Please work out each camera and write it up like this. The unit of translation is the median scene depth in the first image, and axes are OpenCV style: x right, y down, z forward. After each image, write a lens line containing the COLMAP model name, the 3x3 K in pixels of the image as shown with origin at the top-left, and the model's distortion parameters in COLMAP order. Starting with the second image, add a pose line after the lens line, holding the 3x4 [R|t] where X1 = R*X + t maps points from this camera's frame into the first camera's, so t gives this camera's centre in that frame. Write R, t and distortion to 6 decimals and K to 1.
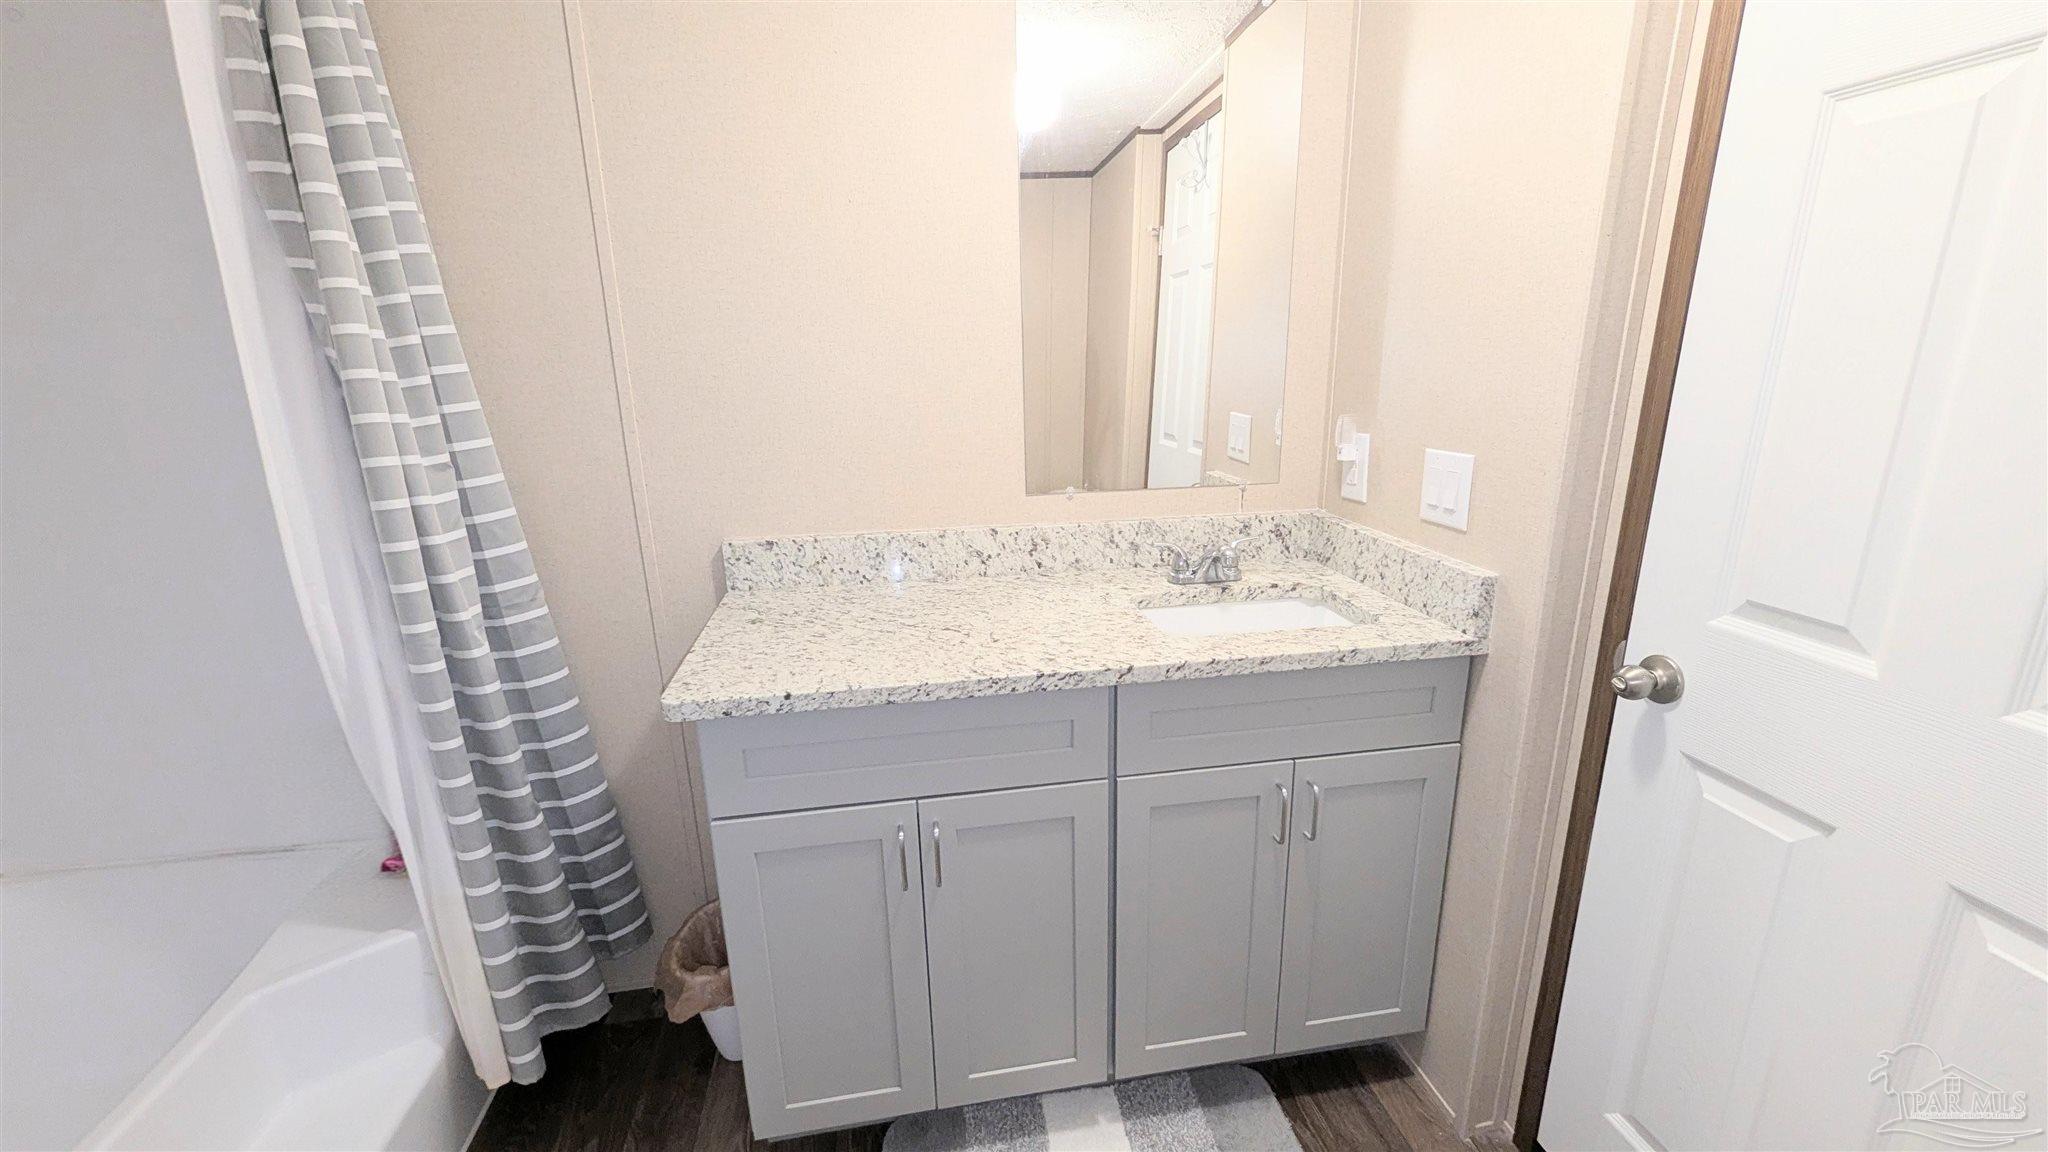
lens RADIAL K [[853.8, 0, 1033.5], [0, 853.8, 585.6], [0, 0, 1]] dist [-0.001064, -0.000065]
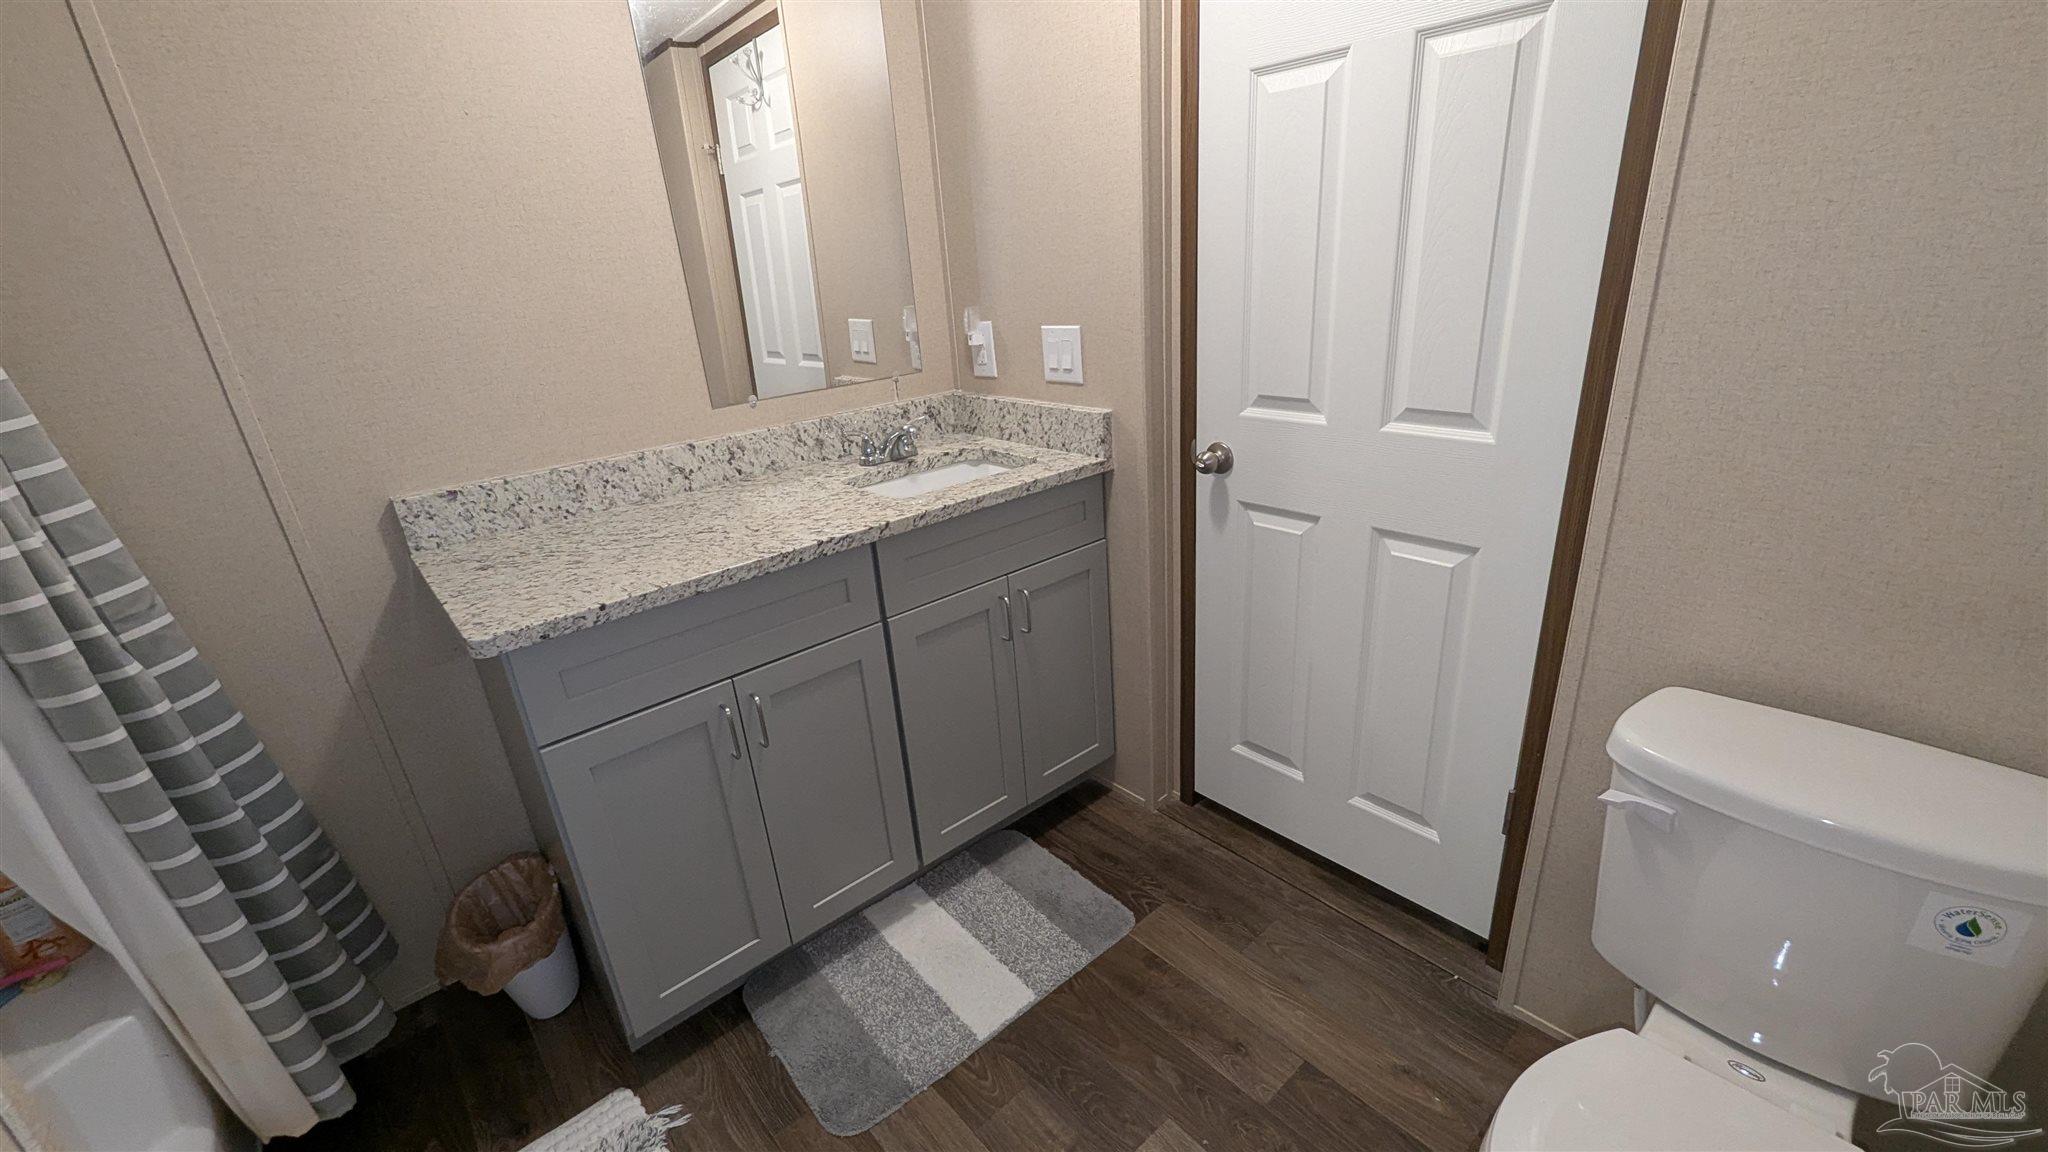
lens RADIAL K [[853.8, 0, 1033.5], [0, 853.8, 585.6], [0, 0, 1]] dist [-0.001064, -0.000065]
pose [[0.849176, -0.229583, 0.475596, -0.253974], [0.190098, 0.973079, 0.130310, 0.051832], [-0.492710, -0.020246, 0.869958, -0.137468]]
